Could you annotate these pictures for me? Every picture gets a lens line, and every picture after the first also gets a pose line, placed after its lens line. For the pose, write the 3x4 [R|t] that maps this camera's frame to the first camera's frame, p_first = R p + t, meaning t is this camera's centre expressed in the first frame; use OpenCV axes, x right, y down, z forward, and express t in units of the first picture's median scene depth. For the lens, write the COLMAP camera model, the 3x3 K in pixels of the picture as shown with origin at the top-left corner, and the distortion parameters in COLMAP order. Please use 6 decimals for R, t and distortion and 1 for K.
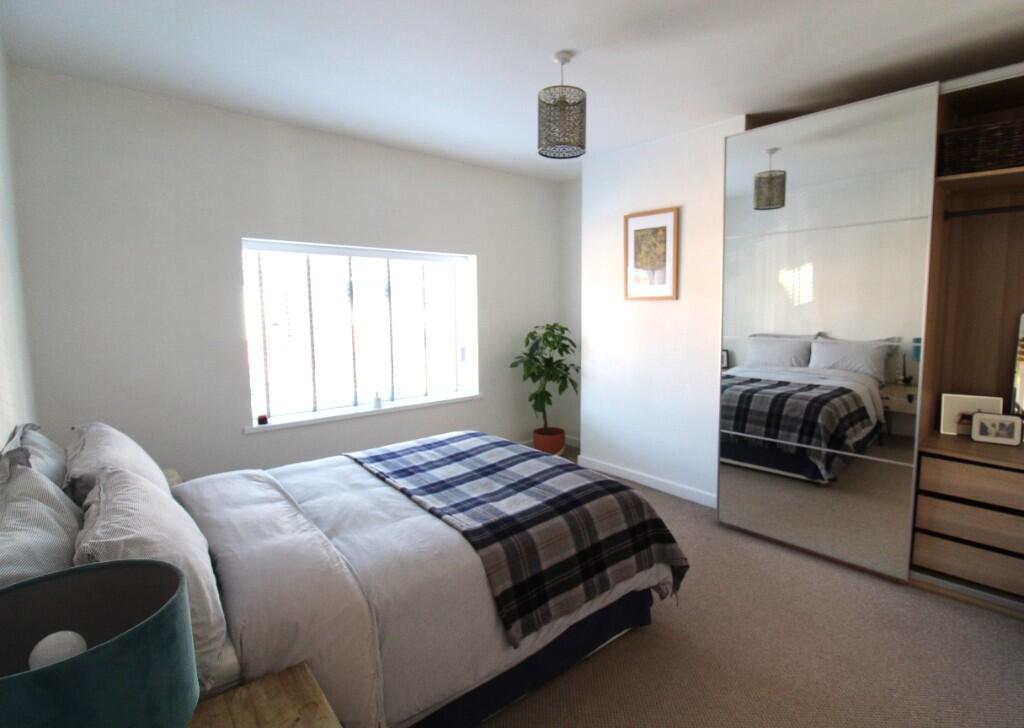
lens RADIAL K [[450.6, 0, 512.0], [0, 450.6, 364.0], [0, 0, 1]] dist [-0.001023, 0.000059]
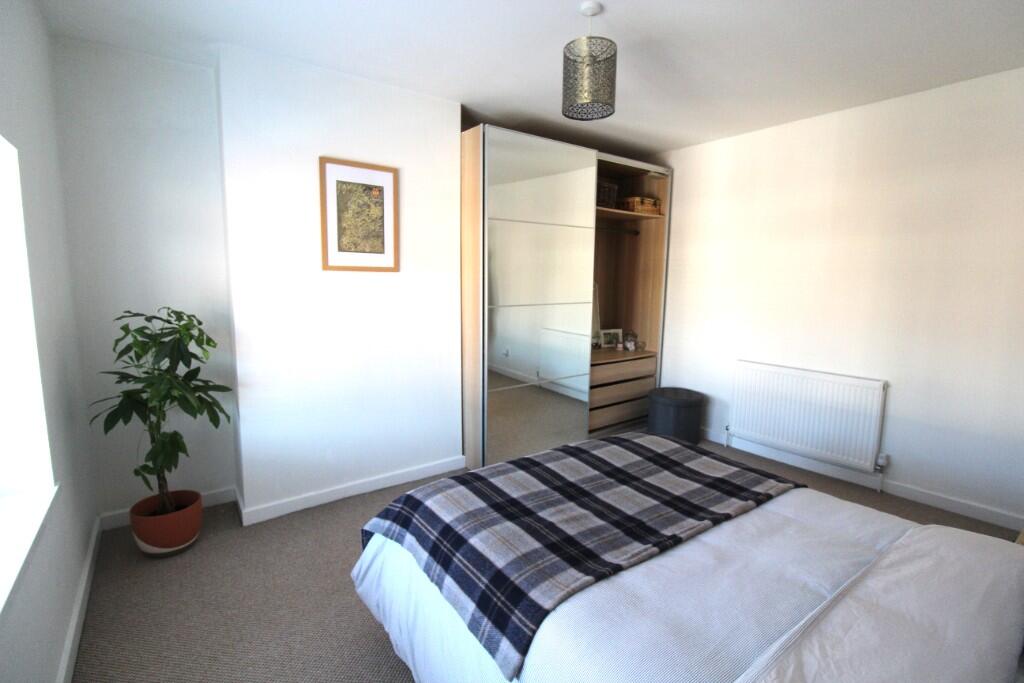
lens RADIAL K [[473.8, 0, 517.3], [0, 473.8, 337.5], [0, 0, 1]] dist [-0.000363, -0.011164]
pose [[0.108316, -0.121242, 0.986695, -0.564071], [0.117680, 0.987120, 0.108376, -0.085399], [-0.987127, 0.104376, 0.121189, 0.655275]]
